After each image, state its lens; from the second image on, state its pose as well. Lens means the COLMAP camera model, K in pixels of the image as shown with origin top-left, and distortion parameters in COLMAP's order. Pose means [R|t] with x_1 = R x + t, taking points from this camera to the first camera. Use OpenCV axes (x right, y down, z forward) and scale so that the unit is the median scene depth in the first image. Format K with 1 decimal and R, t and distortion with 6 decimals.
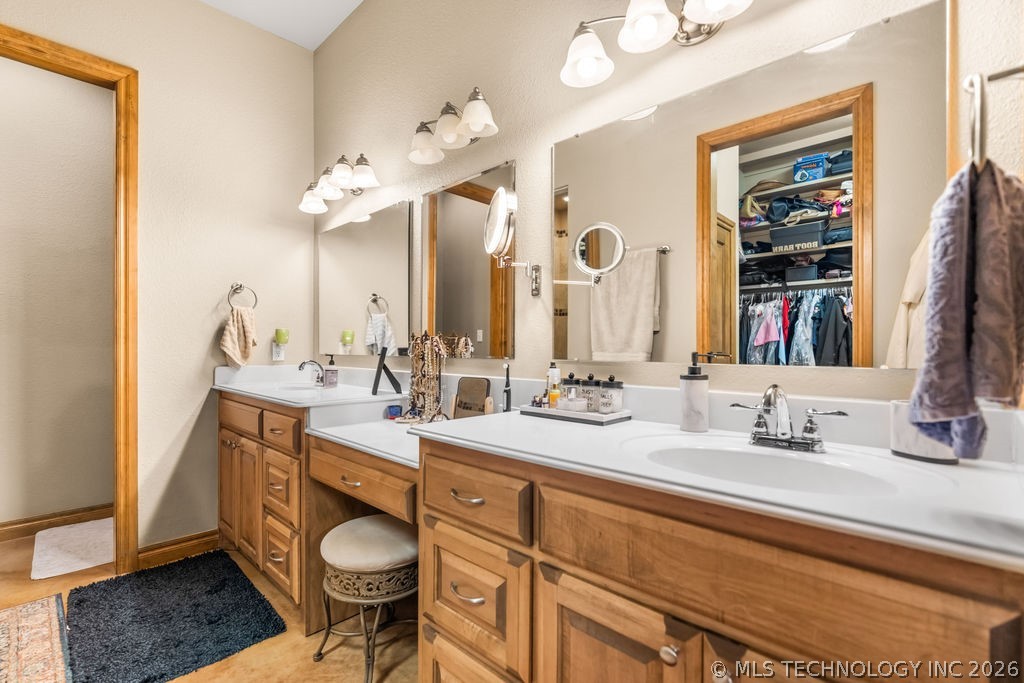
lens RADIAL K [[472.0, 0, 507.6], [0, 472.0, 350.1], [0, 0, 1]] dist [-0.018432, 0.007484]
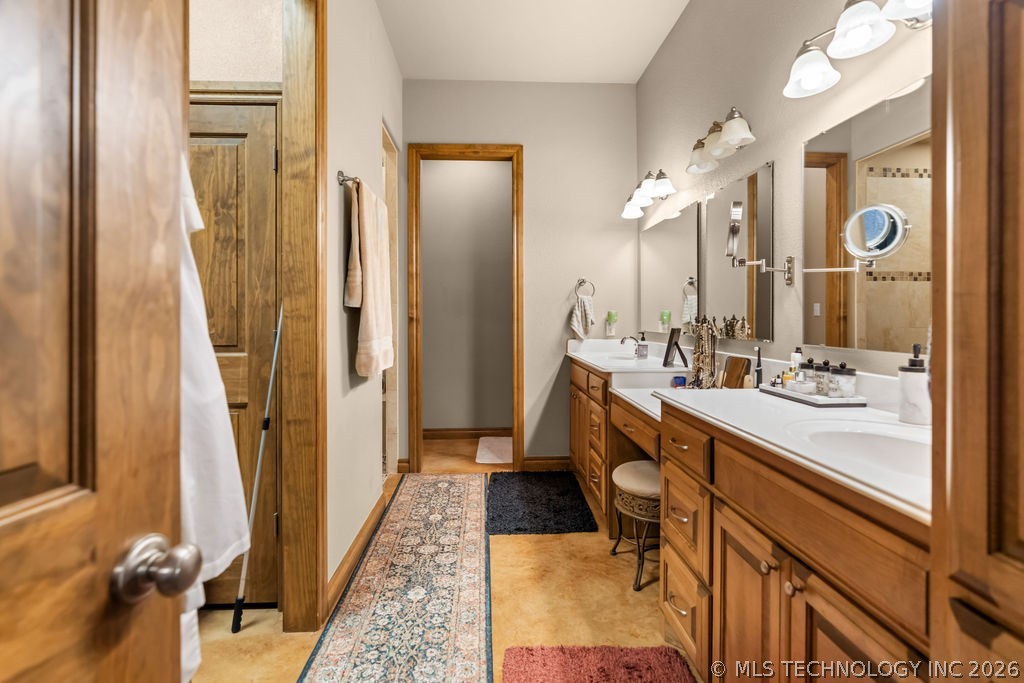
lens RADIAL K [[473.7, 0, 500.1], [0, 473.7, 318.7], [0, 0, 1]] dist [-0.005504, -0.000163]
pose [[0.718745, -0.004073, -0.695262, 0.303436], [0.002771, 0.999992, -0.002994, -0.032315], [0.695268, 0.000225, 0.718750, -0.220389]]
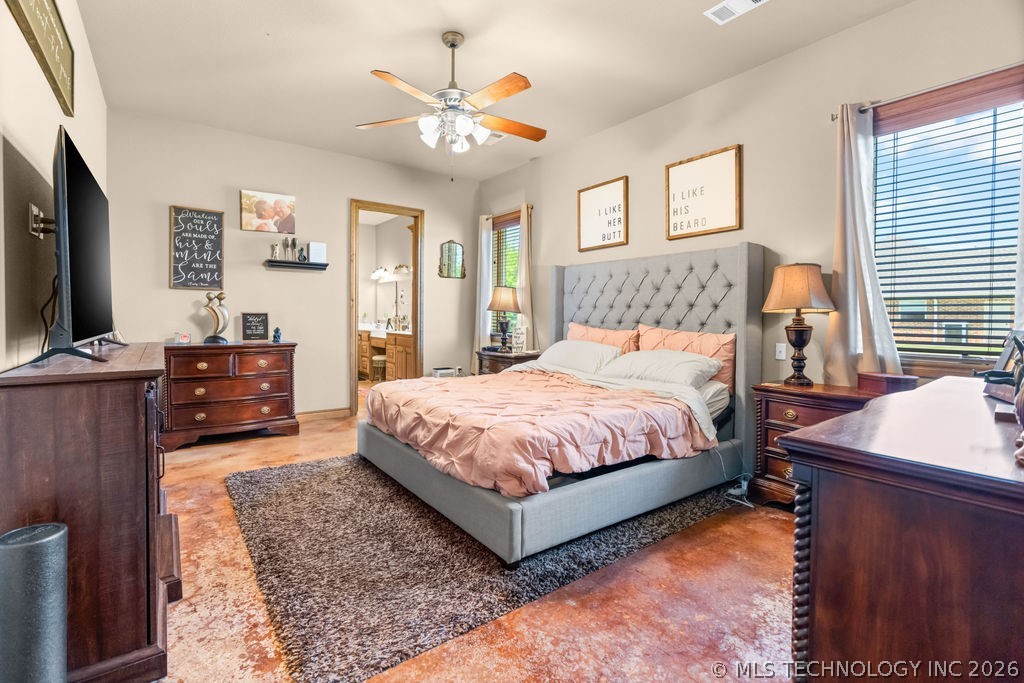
lens RADIAL K [[473.7, 0, 500.1], [0, 473.7, 318.7], [0, 0, 1]] dist [-0.005504, -0.000163]
pose [[0.983864, 0.008750, -0.178701, 1.630050], [-0.008458, 0.999961, 0.002397, -0.021901], [0.178715, -0.000847, 0.983900, -3.300838]]
